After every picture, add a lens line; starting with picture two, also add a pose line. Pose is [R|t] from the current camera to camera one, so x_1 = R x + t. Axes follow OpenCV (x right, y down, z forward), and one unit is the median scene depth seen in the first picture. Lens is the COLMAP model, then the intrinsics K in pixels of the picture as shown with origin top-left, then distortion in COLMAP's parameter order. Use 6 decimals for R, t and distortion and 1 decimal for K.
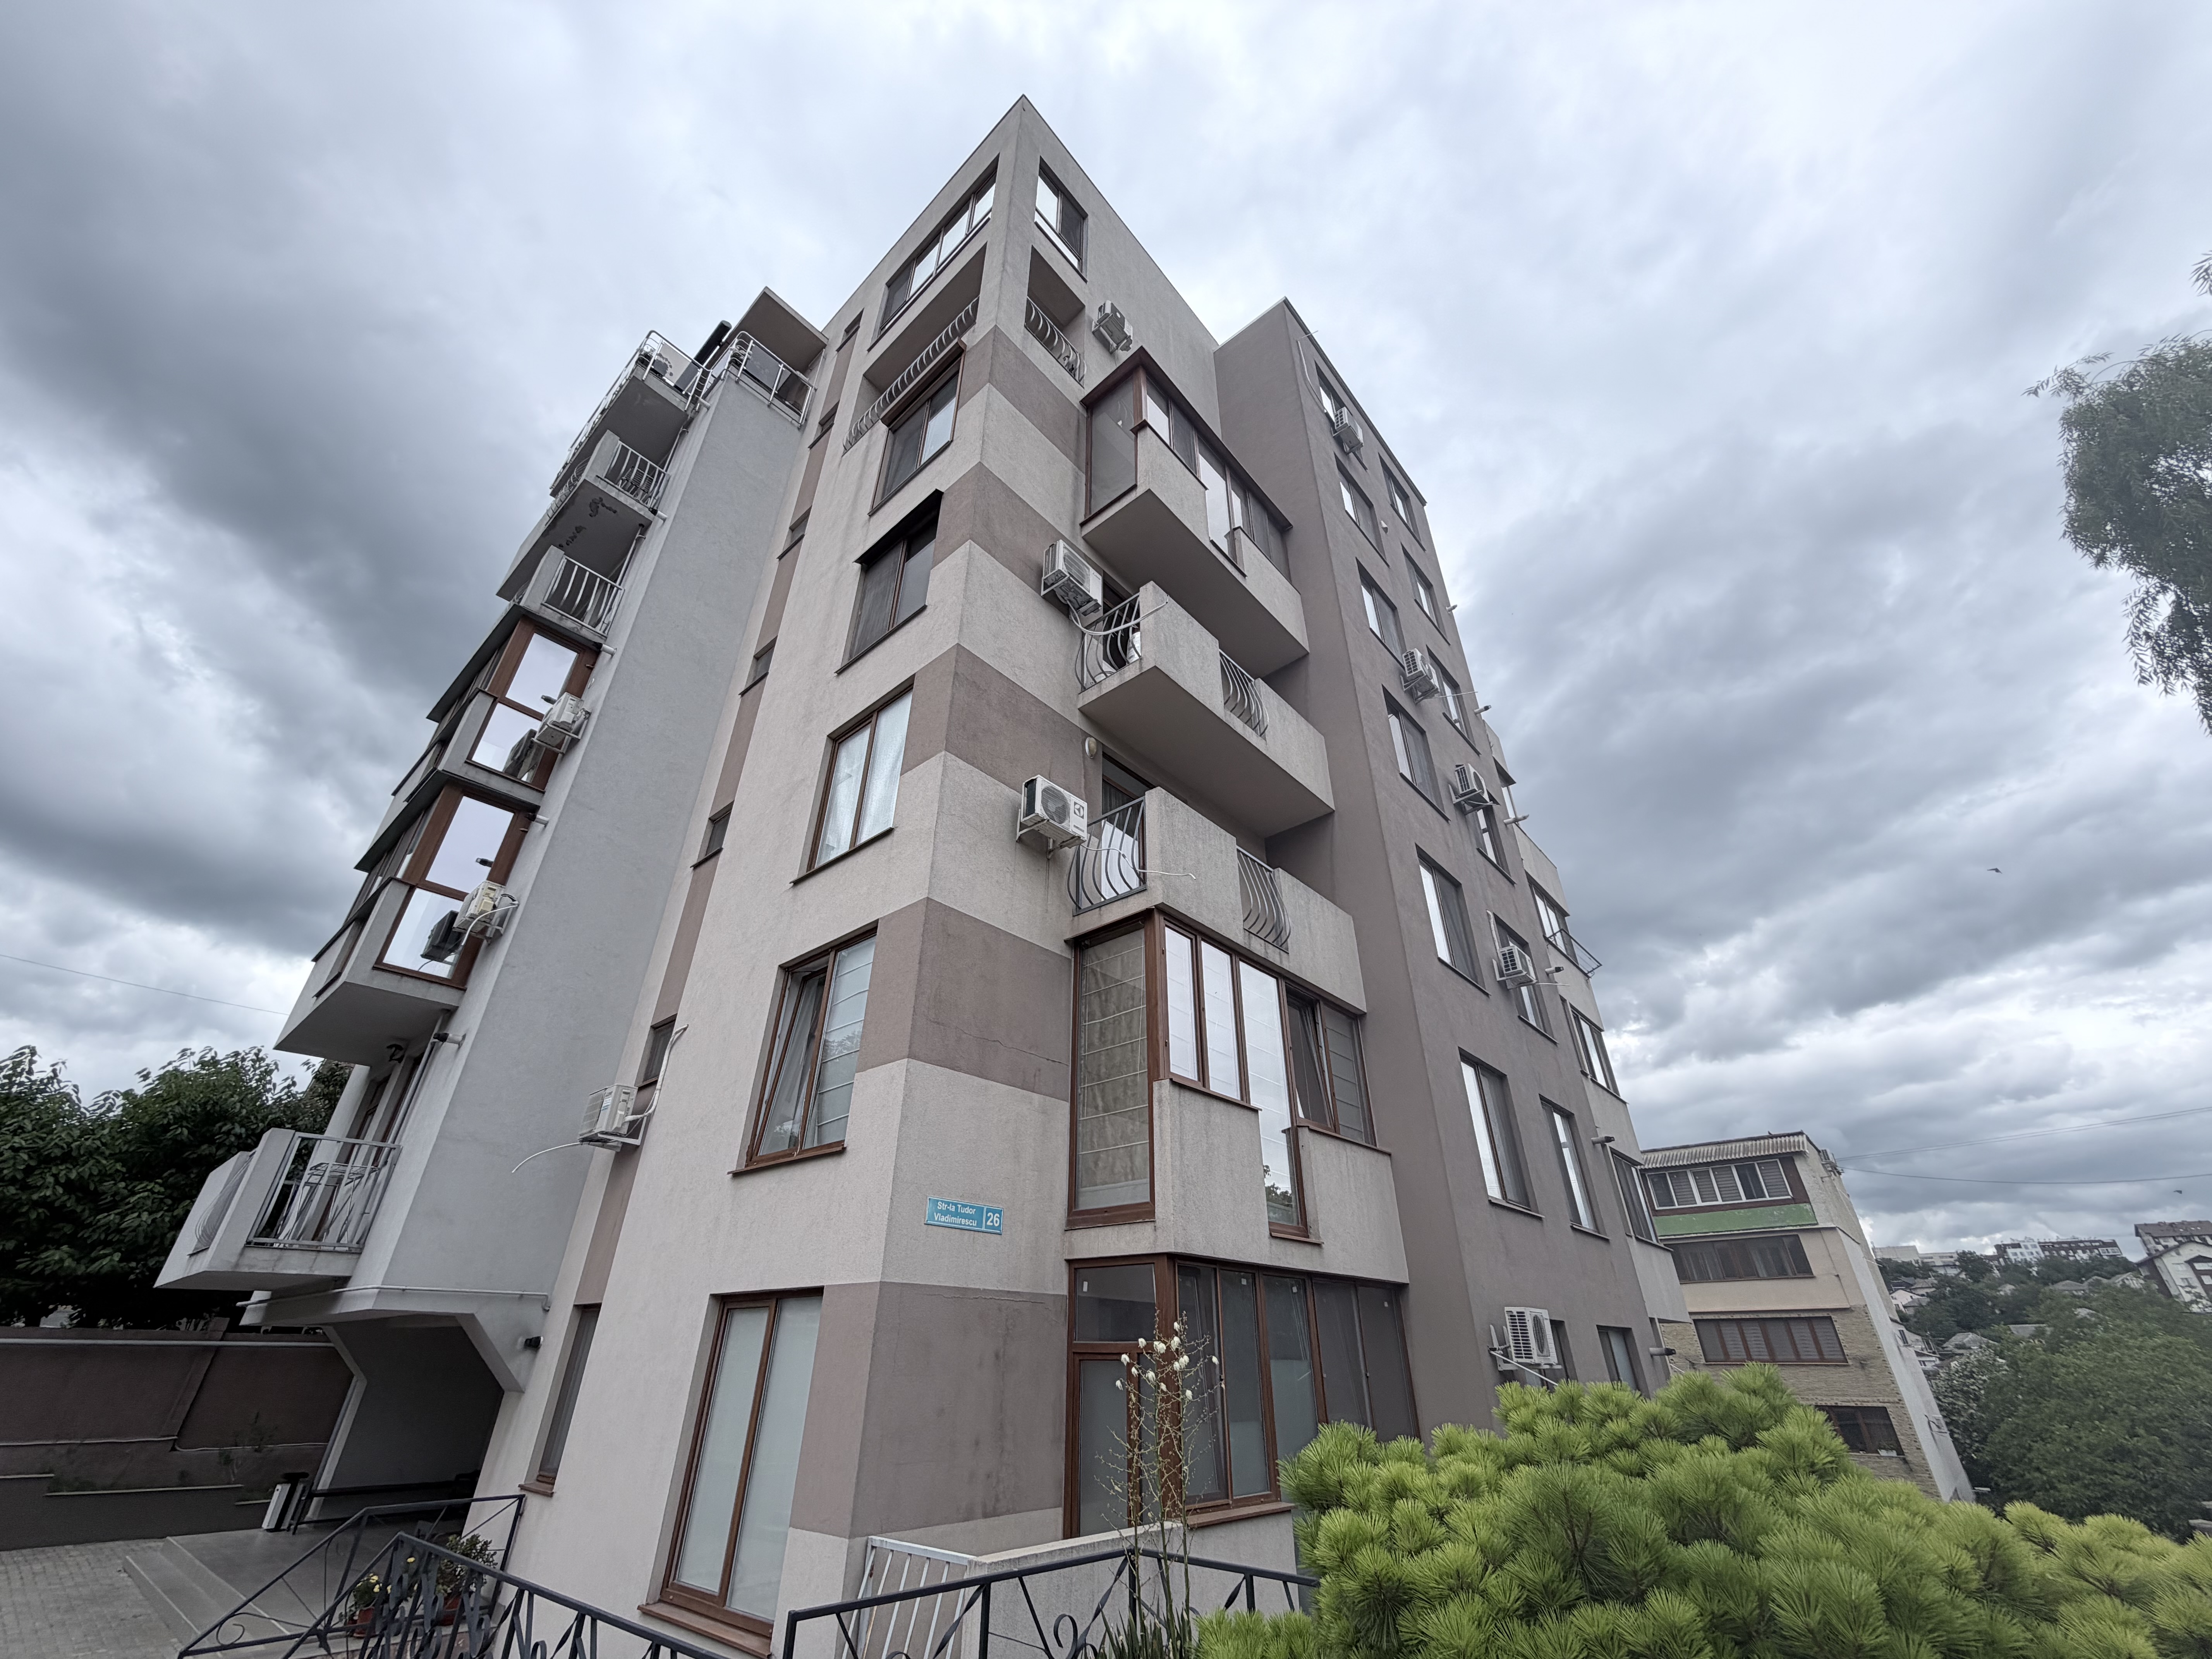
lens RADIAL K [[885.5, 0, 1103.7], [0, 885.5, 827.8], [0, 0, 1]] dist [0.001960, -0.000107]
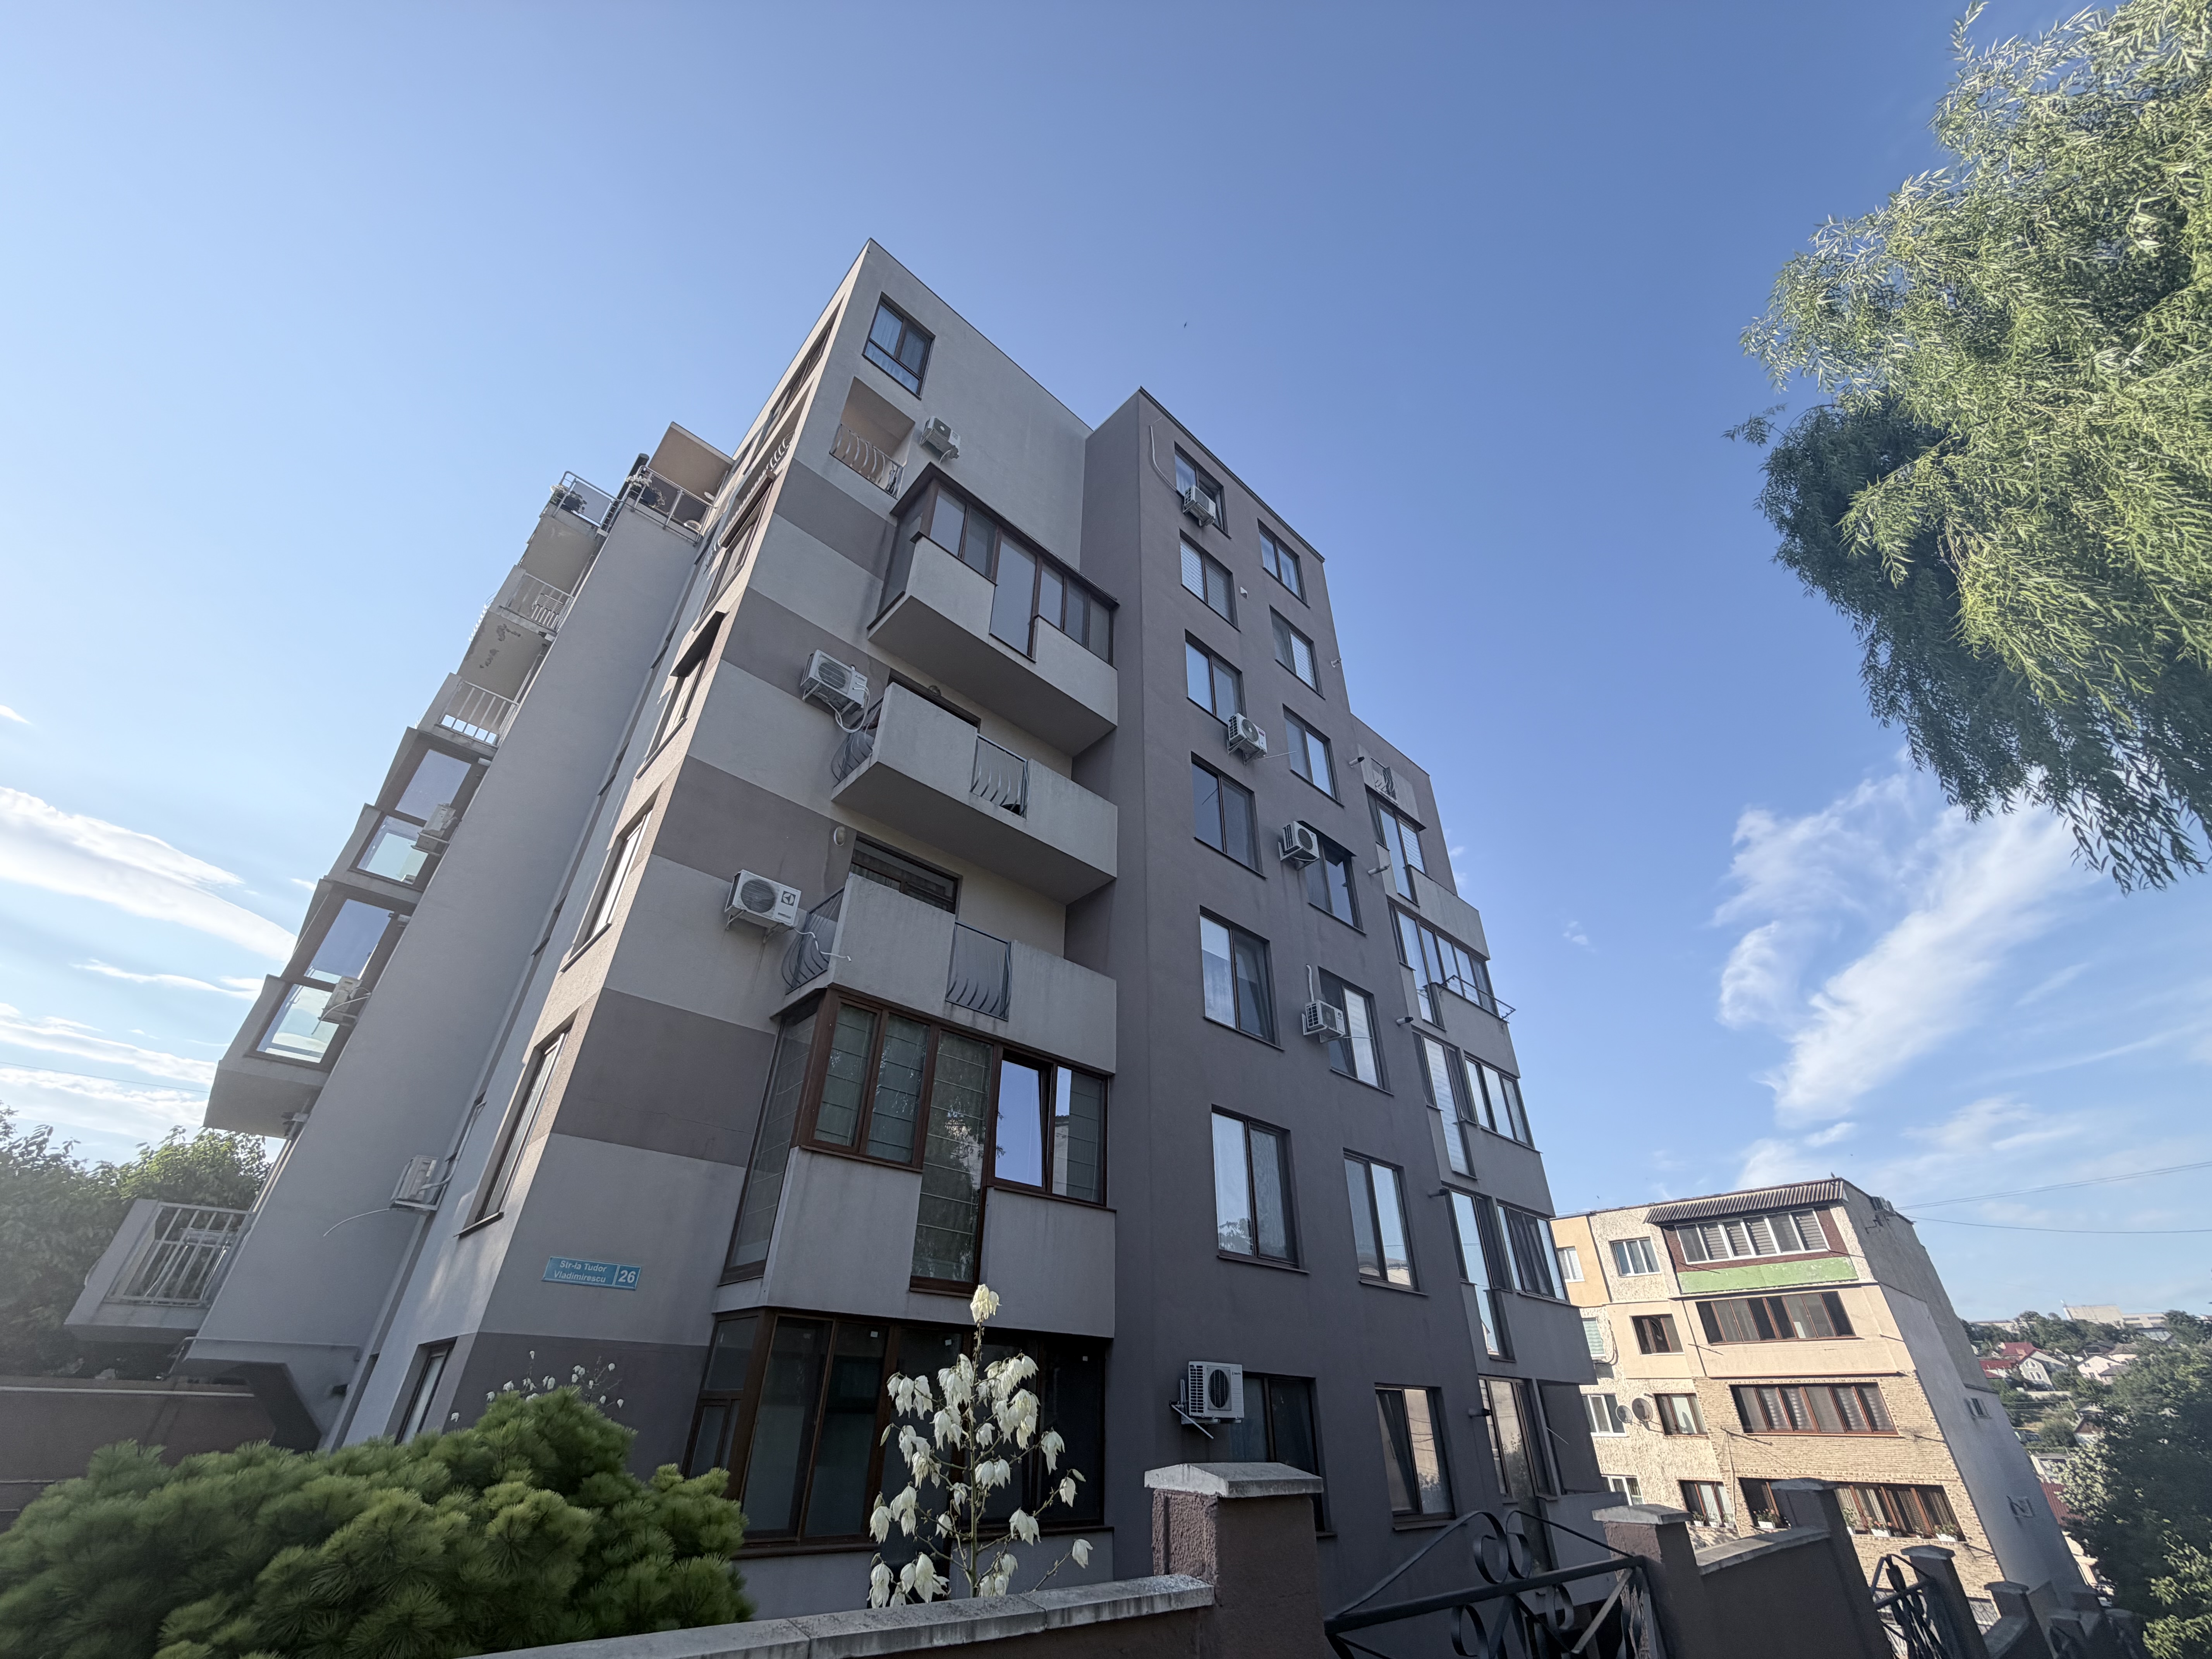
lens RADIAL K [[881.4, 0, 1099.8], [0, 881.4, 833.7], [0, 0, 1]] dist [0.003577, 0.000373]
pose [[0.994770, -0.047801, -0.090260, 0.341461], [0.043464, 0.997832, -0.049417, -0.021616], [0.092426, 0.045235, 0.994691, -0.049277]]
